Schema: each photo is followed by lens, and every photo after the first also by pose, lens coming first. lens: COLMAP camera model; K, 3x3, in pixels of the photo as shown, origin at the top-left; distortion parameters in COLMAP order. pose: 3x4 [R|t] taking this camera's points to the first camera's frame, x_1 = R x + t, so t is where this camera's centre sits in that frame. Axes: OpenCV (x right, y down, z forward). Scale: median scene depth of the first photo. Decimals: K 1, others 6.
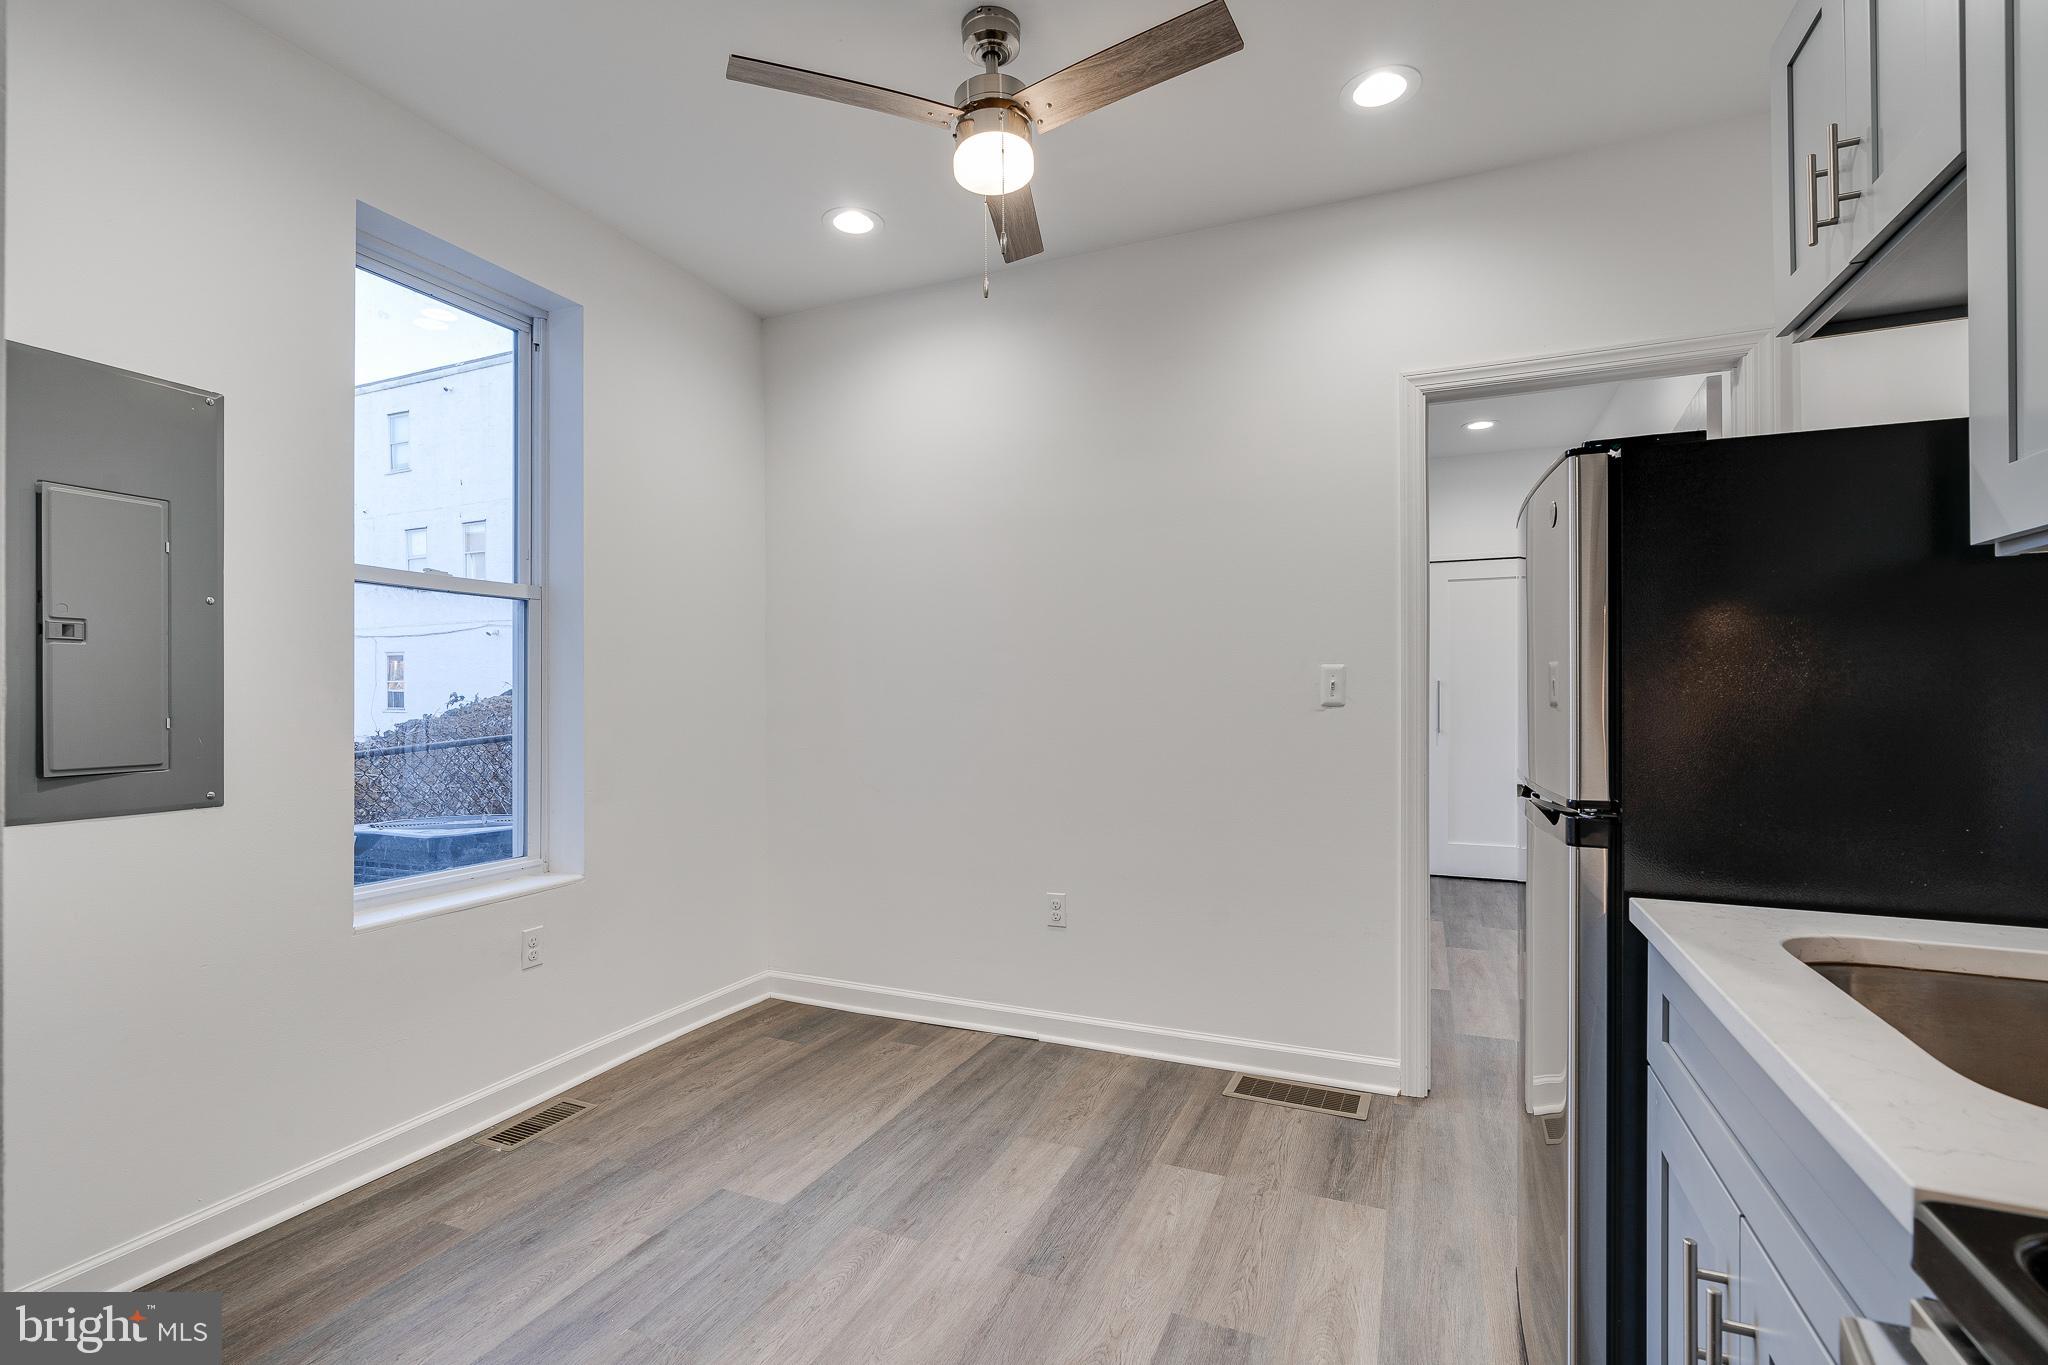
lens RADIAL K [[934.0, 0, 1021.7], [0, 934.0, 692.6], [0, 0, 1]] dist [0.000720, 0.000351]
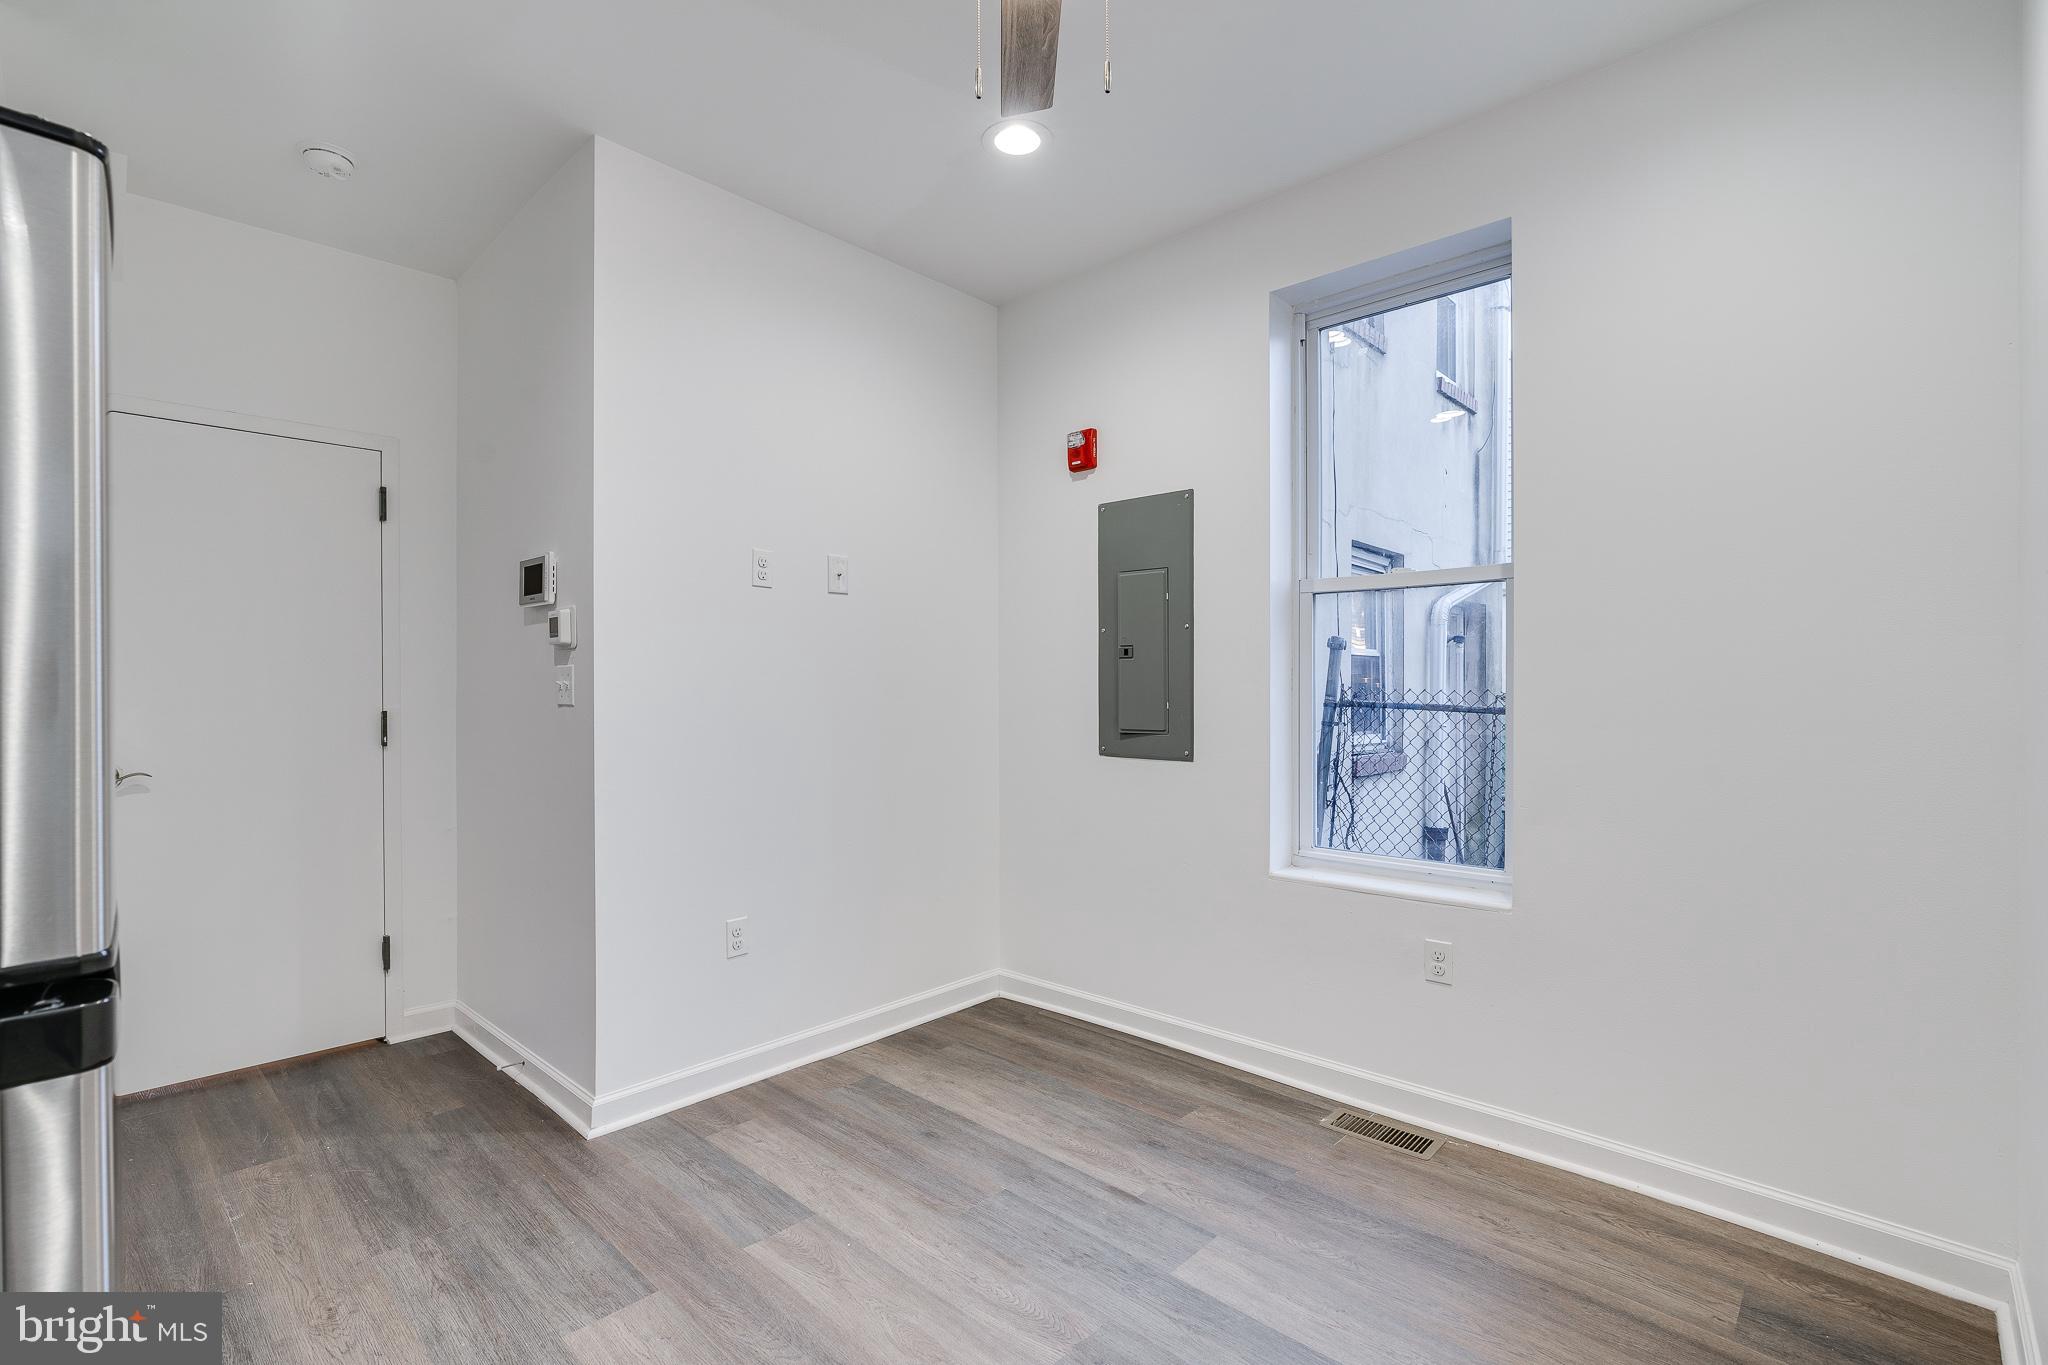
lens RADIAL K [[934.0, 0, 1021.7], [0, 934.0, 692.6], [0, 0, 1]] dist [0.000720, 0.000351]
pose [[-0.344634, 0.008325, -0.938700, 0.566573], [0.003890, 0.999965, 0.007441, -0.001598], [0.938729, -0.001087, -0.344654, 1.092899]]
